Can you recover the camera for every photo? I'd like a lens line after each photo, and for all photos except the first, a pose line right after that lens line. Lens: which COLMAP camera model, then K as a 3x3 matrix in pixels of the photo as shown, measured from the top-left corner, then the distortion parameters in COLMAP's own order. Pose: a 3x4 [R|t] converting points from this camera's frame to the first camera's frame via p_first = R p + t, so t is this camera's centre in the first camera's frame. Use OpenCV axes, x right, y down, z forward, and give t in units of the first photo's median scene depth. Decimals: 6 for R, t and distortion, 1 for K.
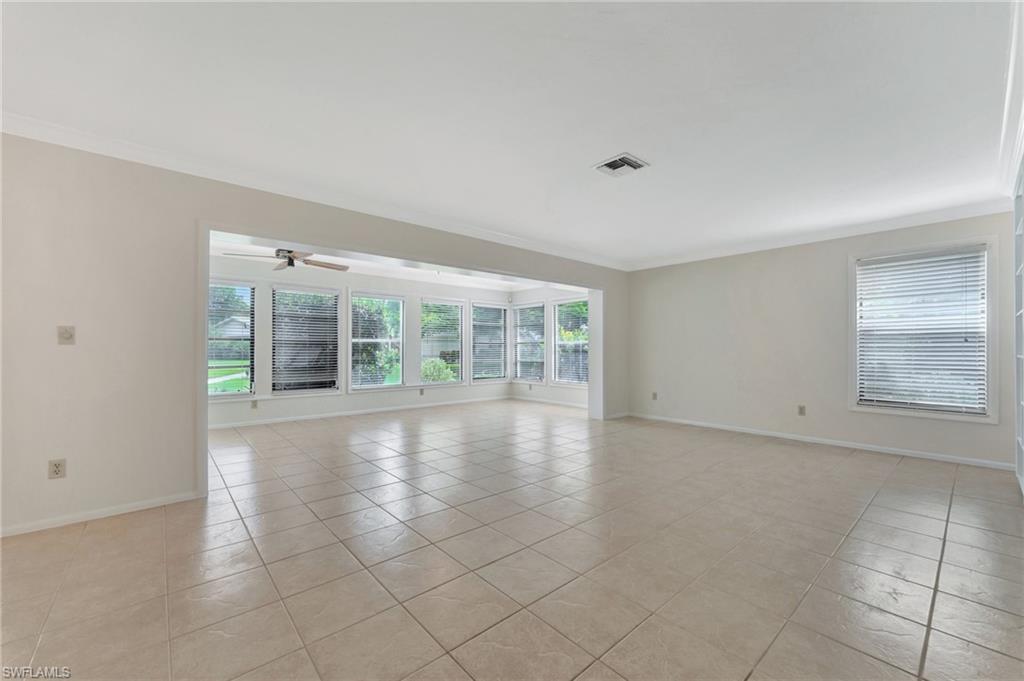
lens RADIAL K [[408.9, 0, 509.4], [0, 408.9, 346.5], [0, 0, 1]] dist [-0.000032, 0.000020]
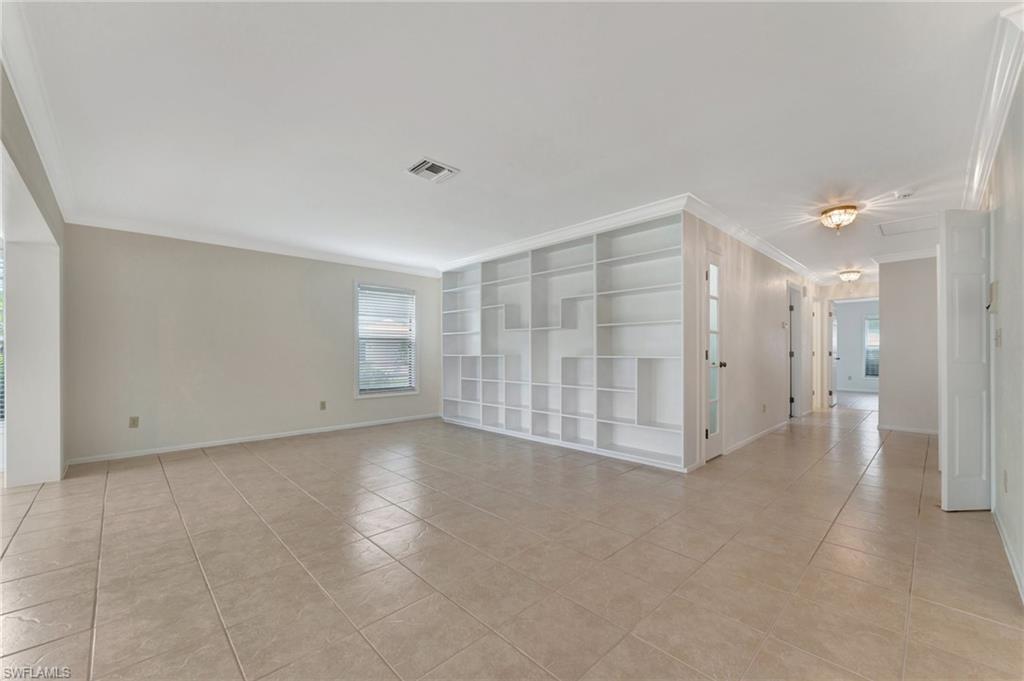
lens RADIAL K [[408.9, 0, 509.4], [0, 408.9, 346.5], [0, 0, 1]] dist [-0.000032, 0.000020]
pose [[-0.047392, 0.016124, 0.998746, -0.499719], [-0.004775, 0.999855, -0.016368, 0.008399], [-0.998865, -0.005545, -0.047308, 0.576748]]
